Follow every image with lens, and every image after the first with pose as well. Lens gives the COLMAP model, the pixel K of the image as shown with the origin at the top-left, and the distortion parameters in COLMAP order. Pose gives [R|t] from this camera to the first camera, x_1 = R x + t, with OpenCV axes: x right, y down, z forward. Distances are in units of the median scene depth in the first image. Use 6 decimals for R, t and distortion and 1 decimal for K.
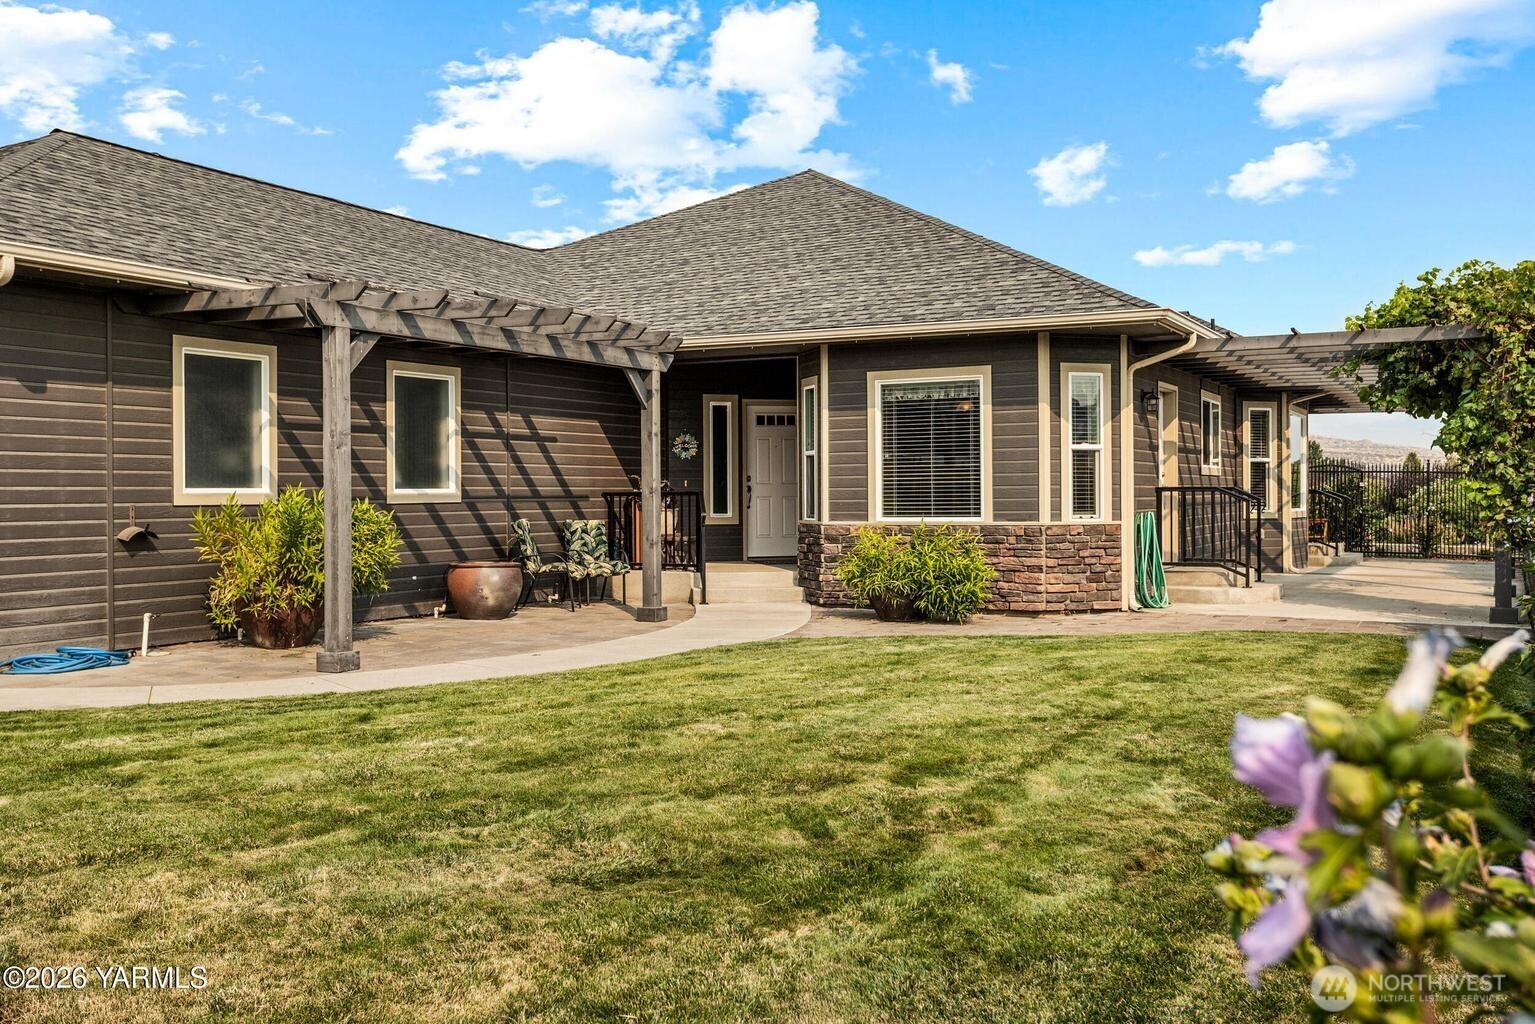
lens RADIAL K [[1380.1, 0, 767.5], [0, 1380.1, 512.0], [0, 0, 1]] dist [-0.052006, 0.008235]
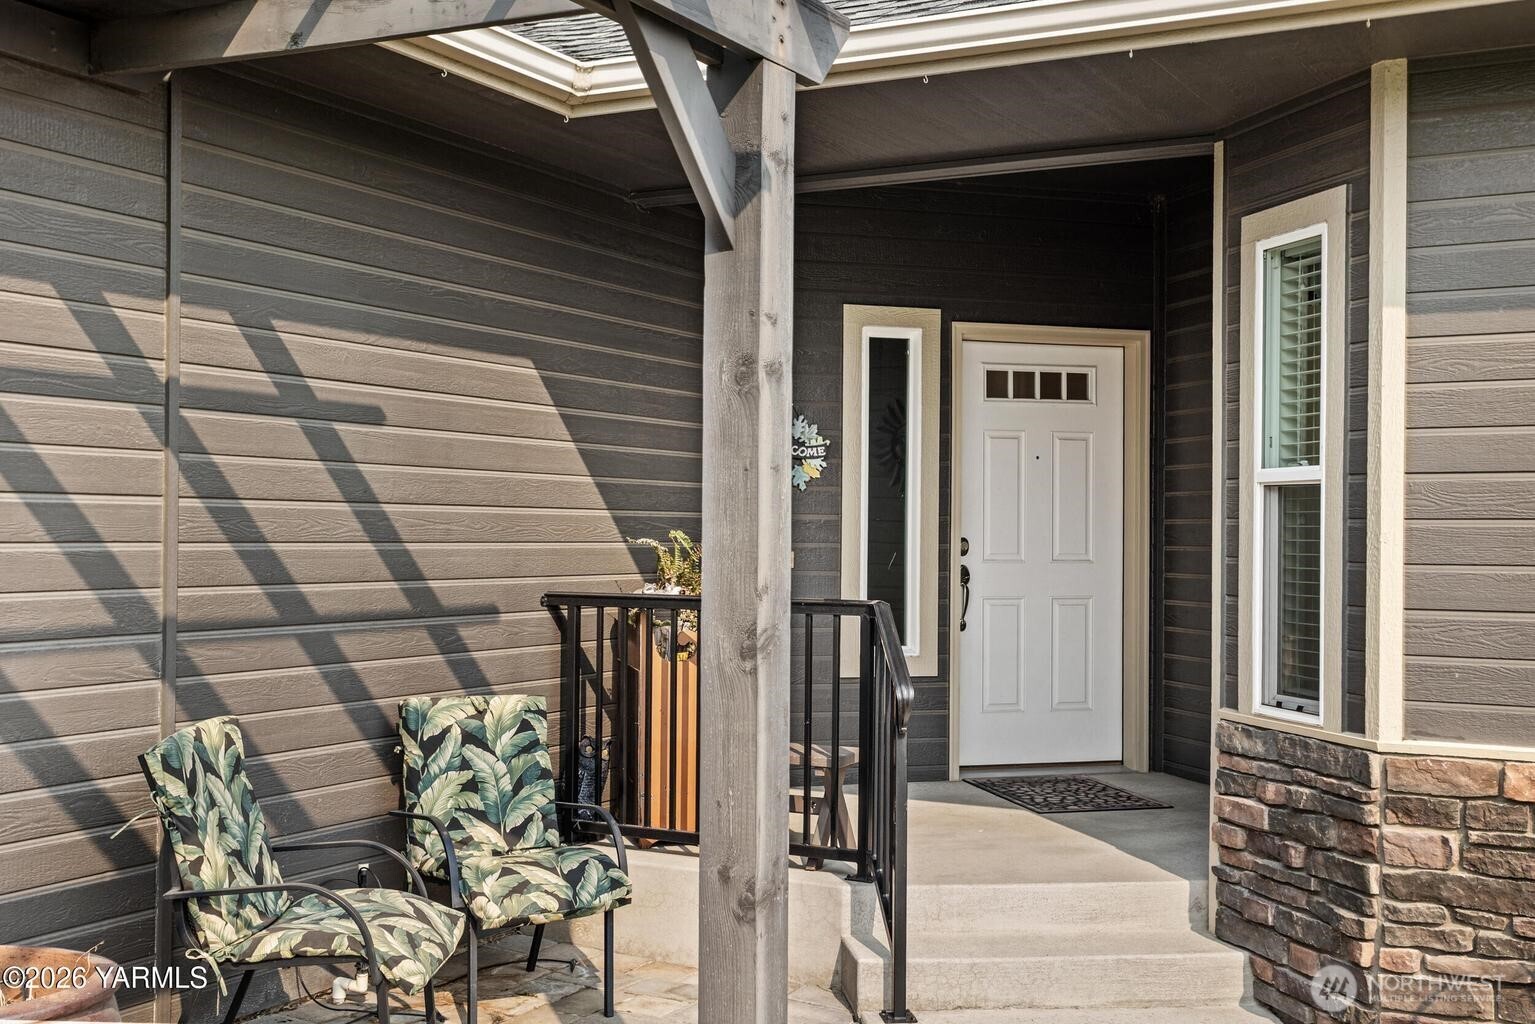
lens RADIAL K [[1749.3, 0, 767.5], [0, 1749.3, 512.0], [0, 0, 1]] dist [0.003927, 0.004715]
pose [[0.999799, 0.013623, -0.014700, -0.068934], [-0.013973, 0.999615, -0.023957, -0.025650], [0.014368, 0.024157, 0.999605, 0.654294]]
